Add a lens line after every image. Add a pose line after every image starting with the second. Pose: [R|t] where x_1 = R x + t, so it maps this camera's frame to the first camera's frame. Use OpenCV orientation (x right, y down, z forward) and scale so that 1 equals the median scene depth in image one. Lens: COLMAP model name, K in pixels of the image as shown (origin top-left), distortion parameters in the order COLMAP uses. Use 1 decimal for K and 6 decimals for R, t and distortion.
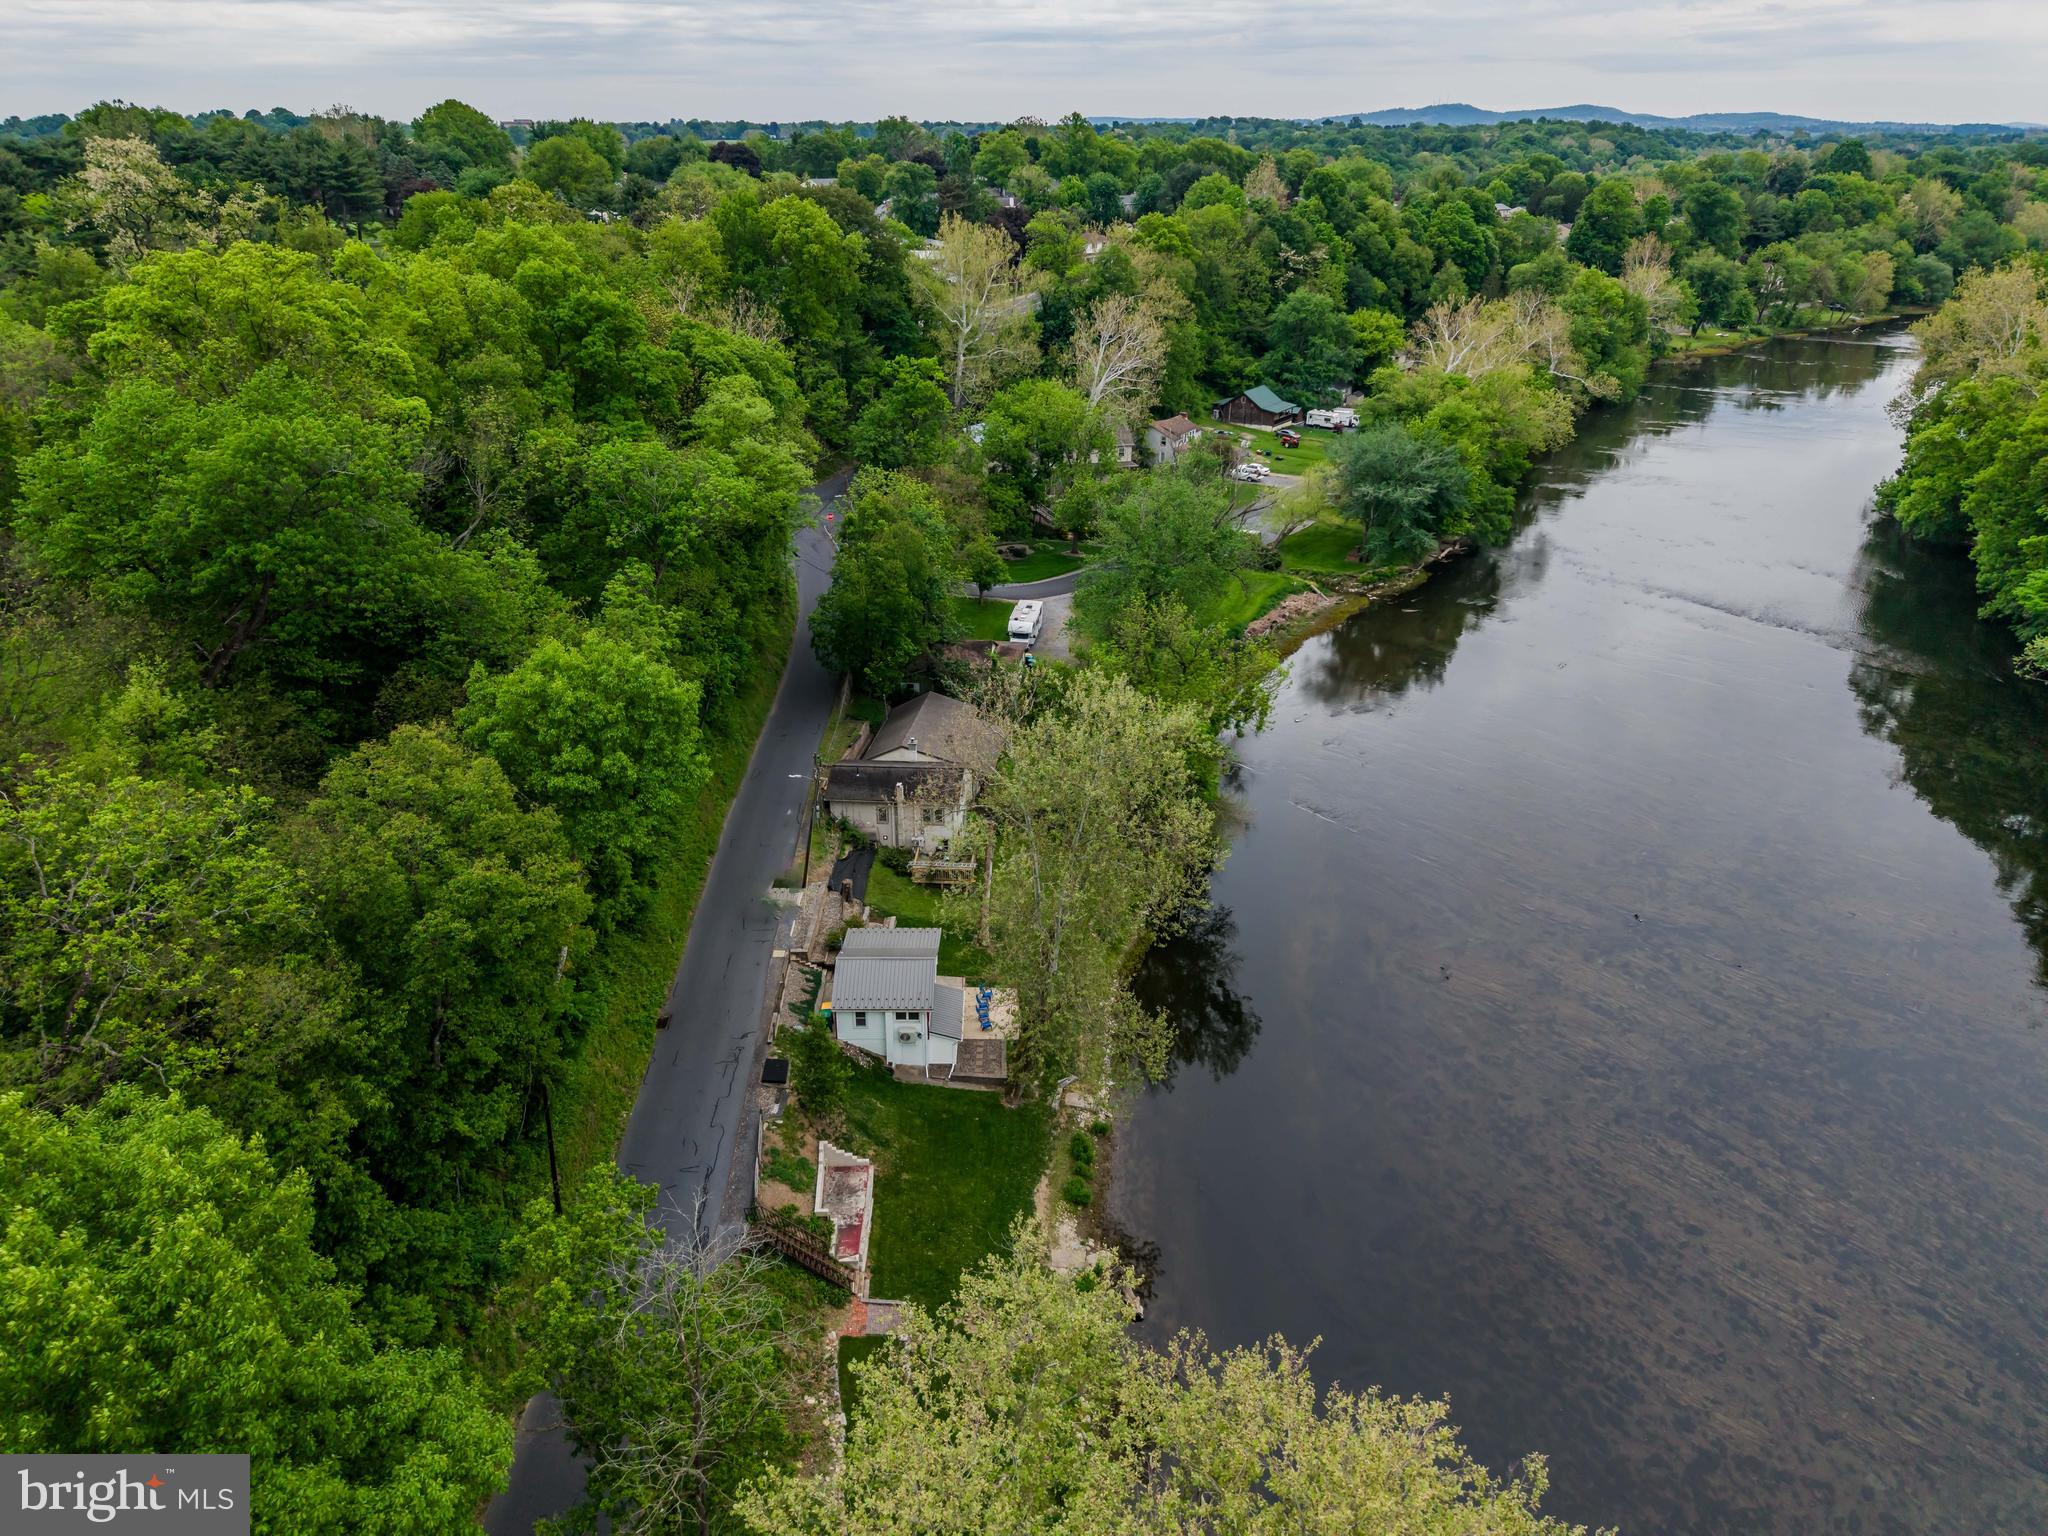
lens RADIAL K [[1370.9, 0, 1020.3], [0, 1370.9, 769.4], [0, 0, 1]] dist [0.030262, -0.026073]
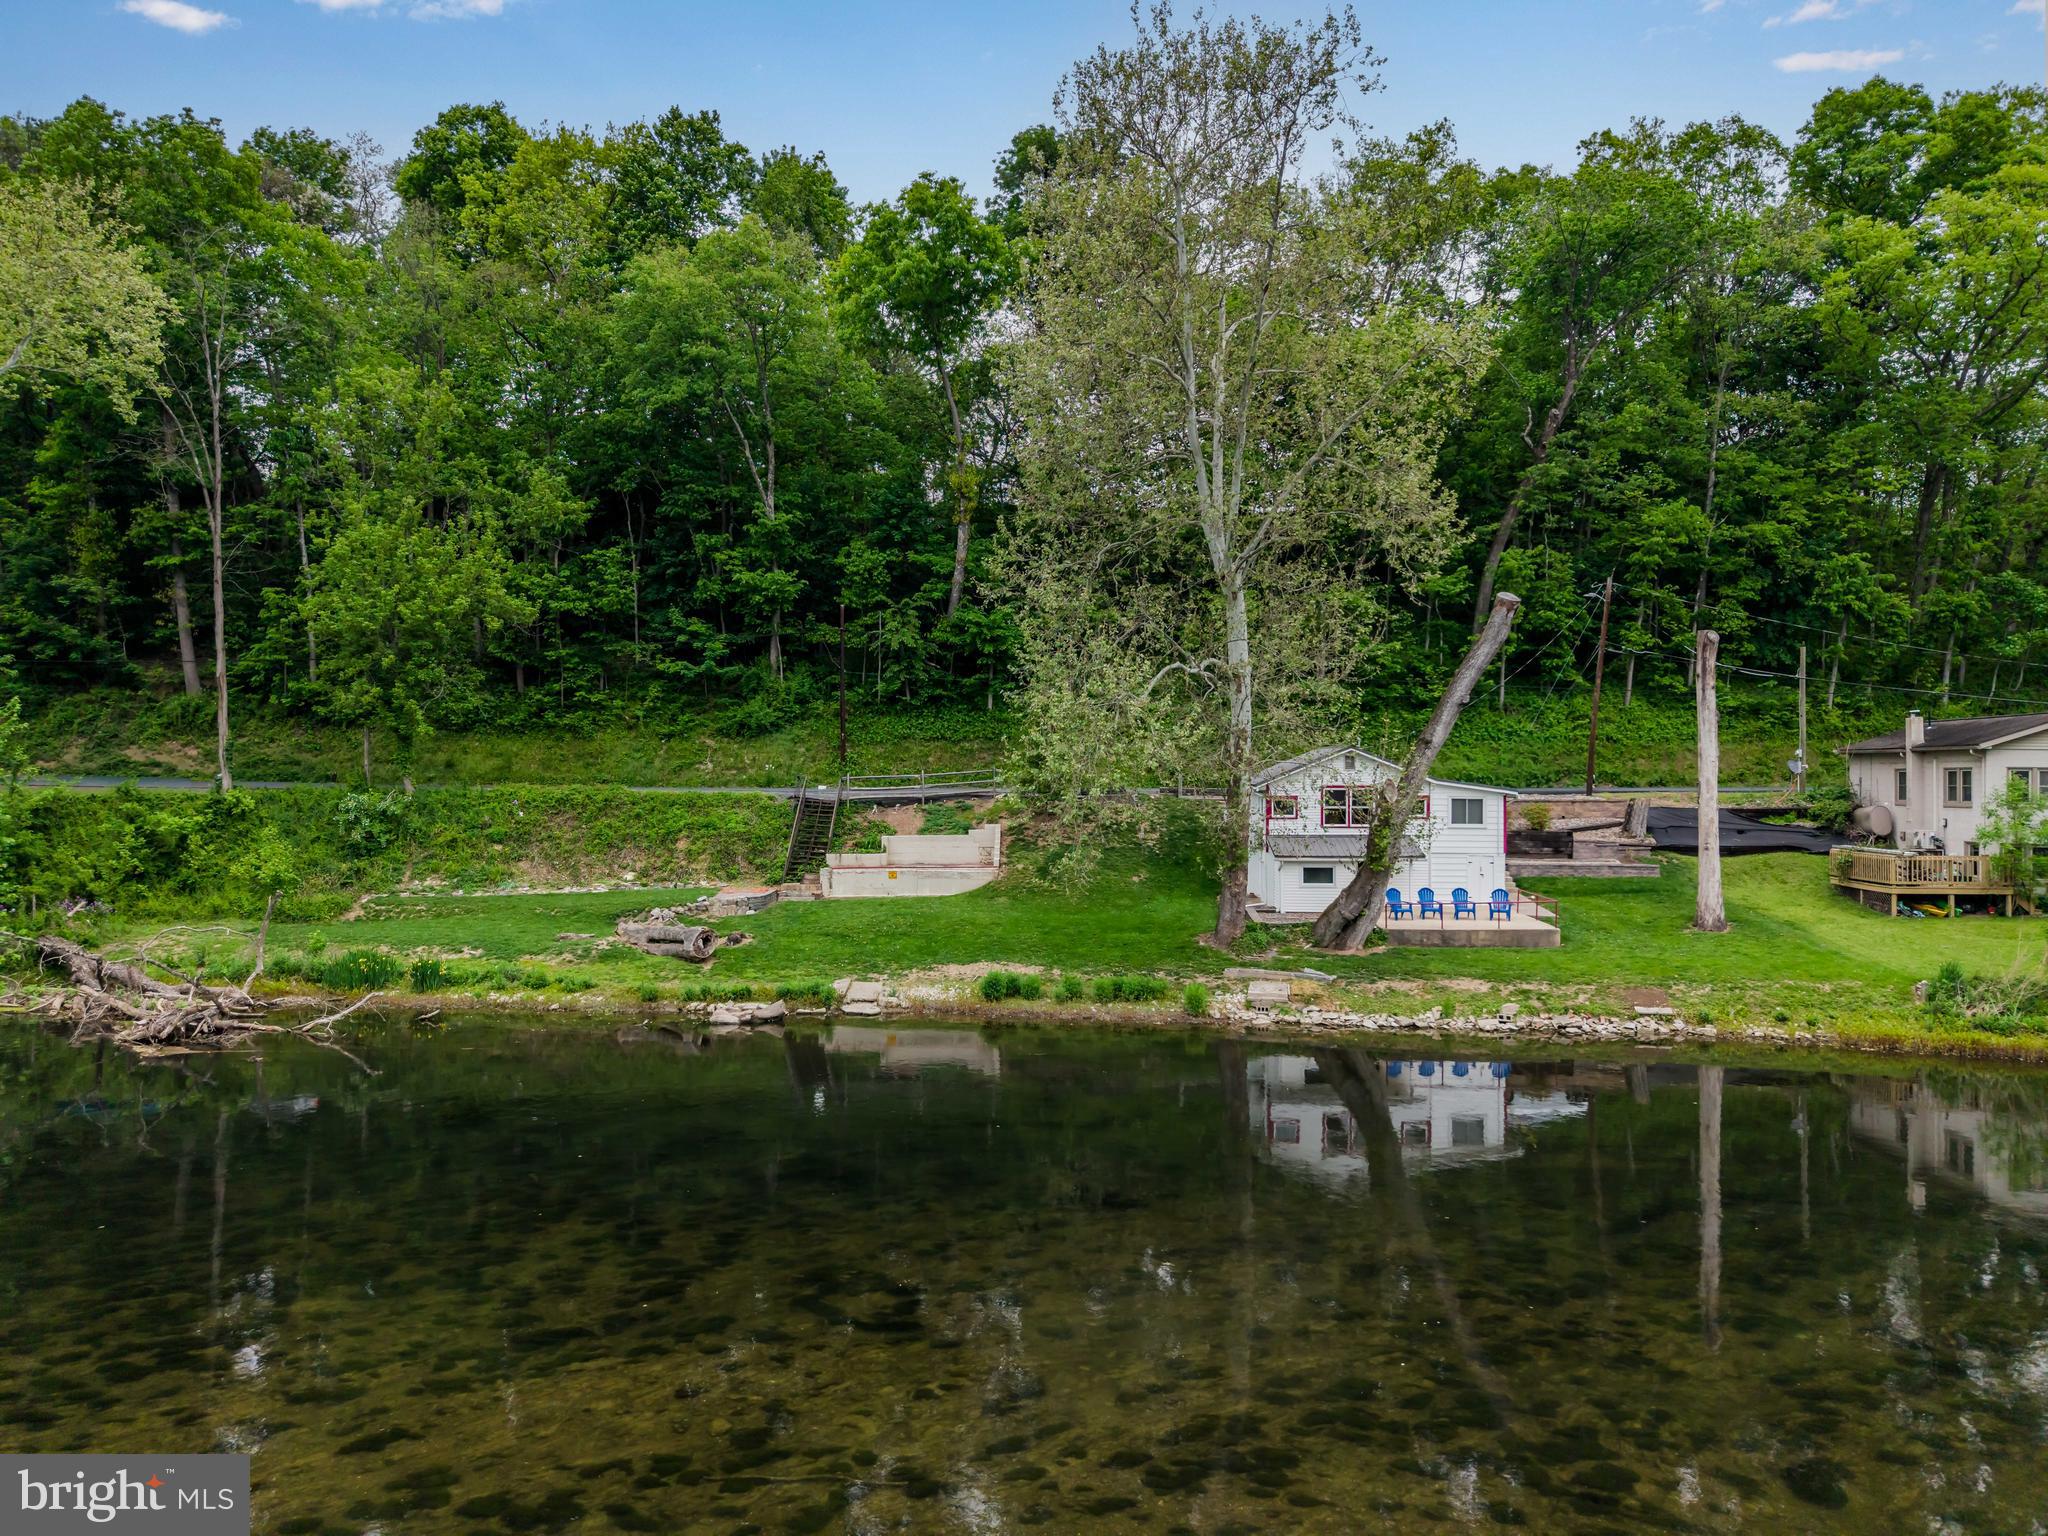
lens RADIAL K [[1370.9, 0, 1025.2], [0, 1370.9, 748.8], [0, 0, 1]] dist [0.030262, -0.026073]
pose [[-0.037247, -0.024590, -0.999004, 0.544182], [-0.423785, 0.905739, -0.006494, 0.205495], [0.904996, 0.423121, -0.044157, 0.915793]]
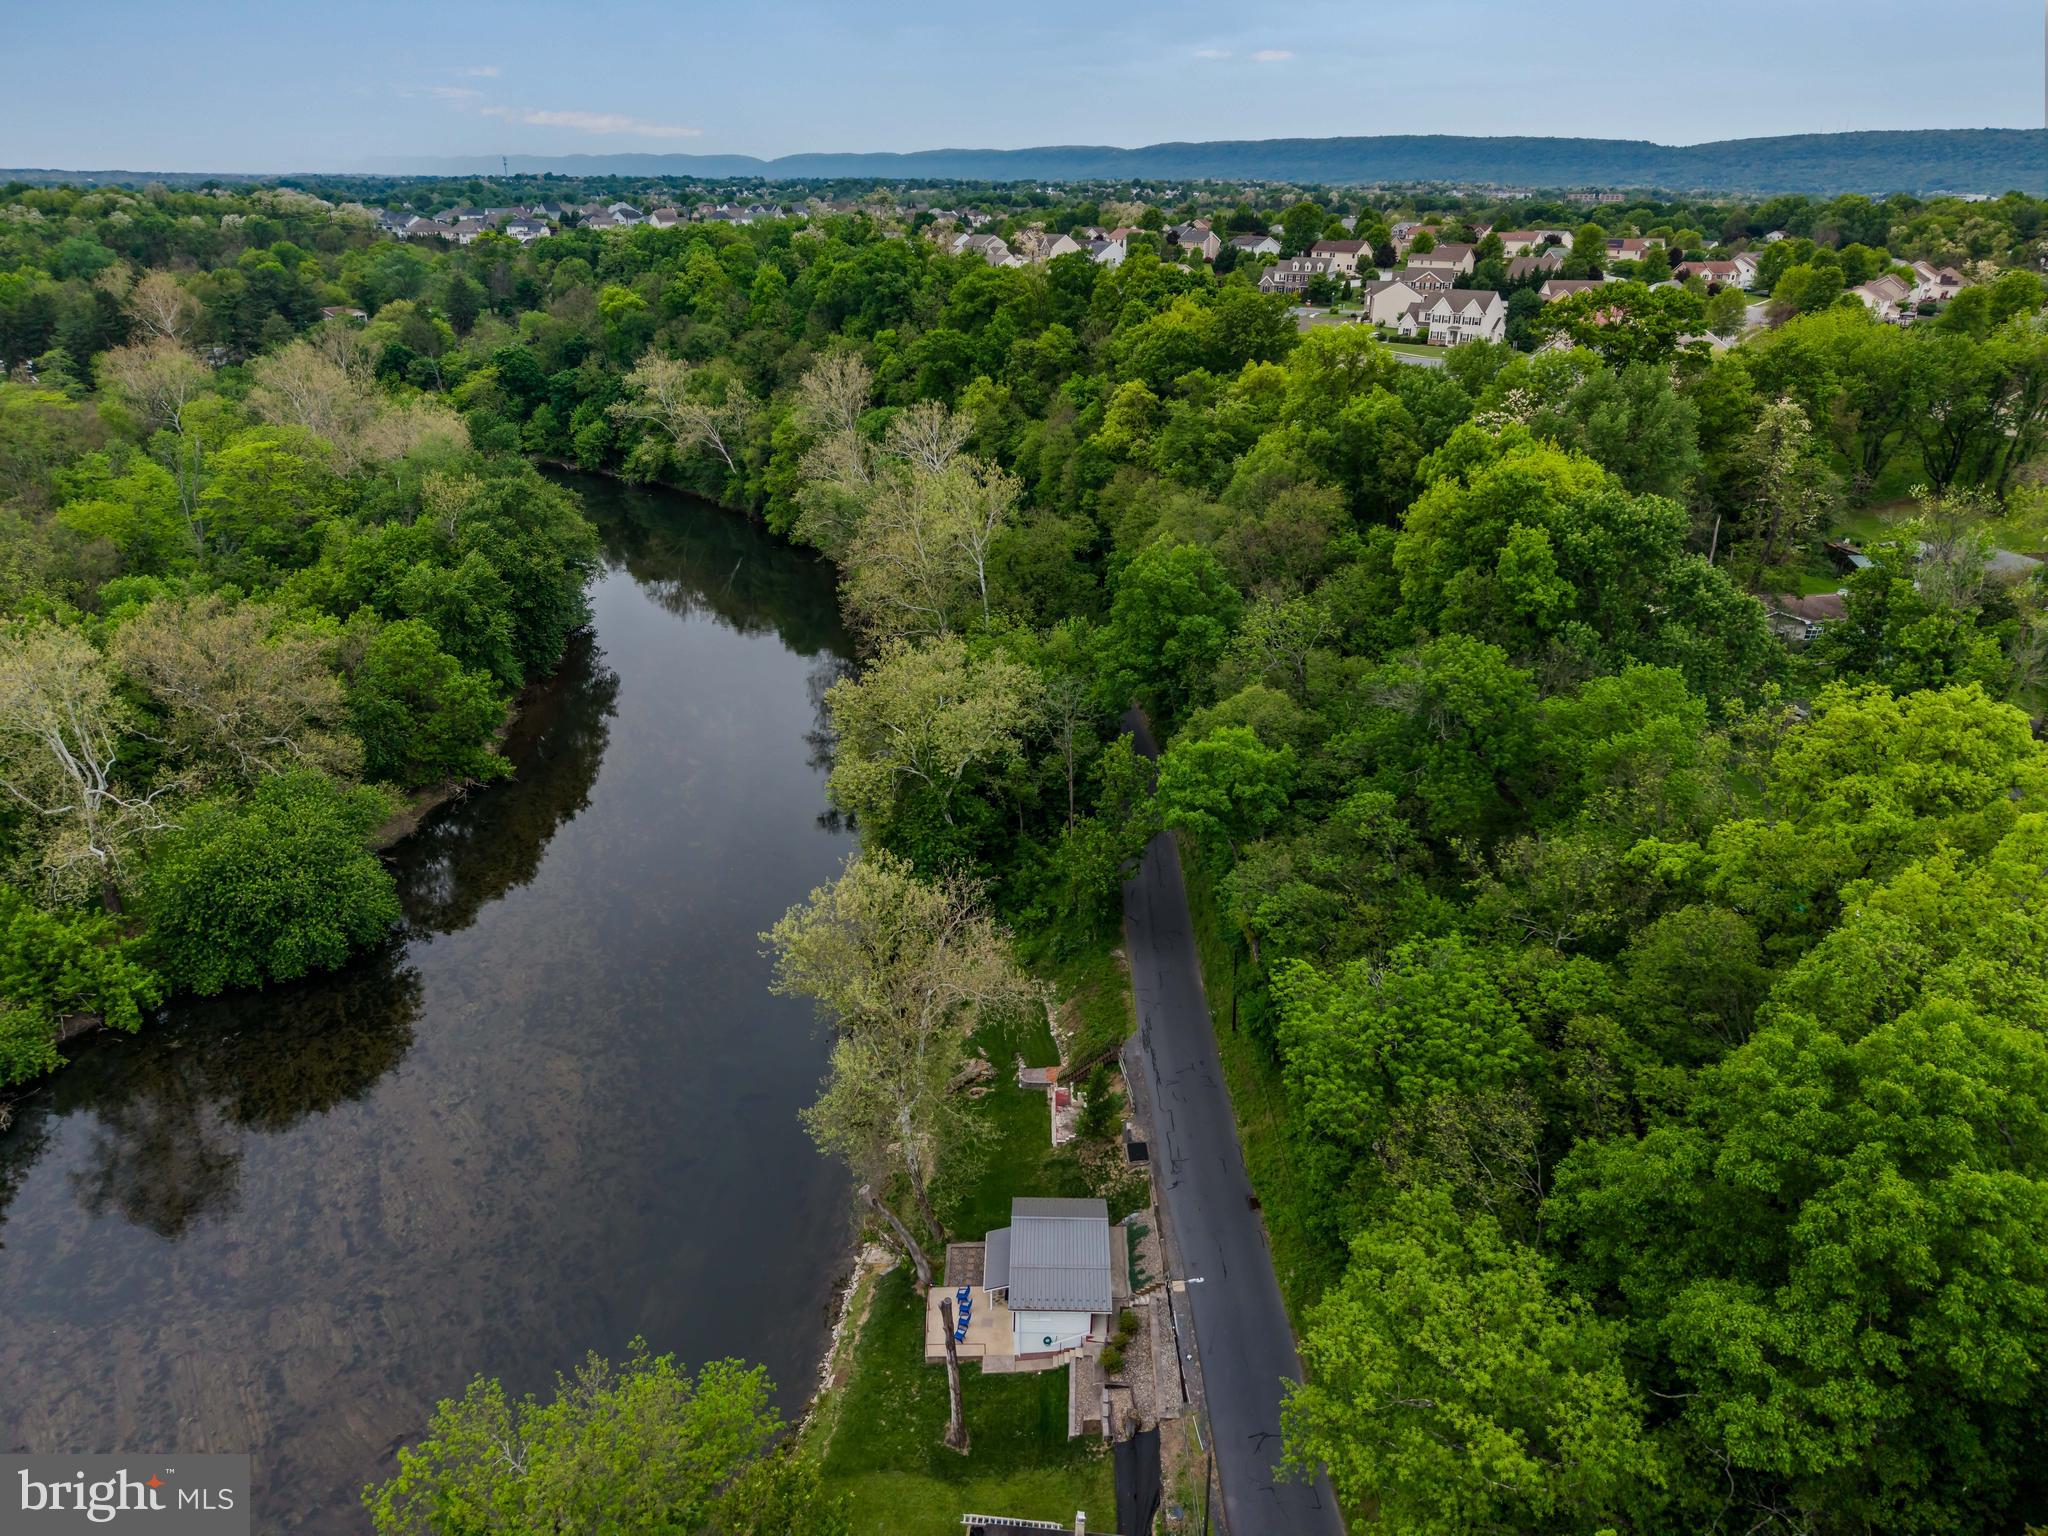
lens RADIAL K [[1370.9, 0, 1011.4], [0, 1370.9, 768.1], [0, 0, 1]] dist [0.030262, -0.026073]
pose [[-0.999461, -0.022559, 0.023866, -0.080330], [0.002574, 0.670693, 0.741730, -0.864481], [-0.032739, 0.741392, -0.670273, 1.467867]]
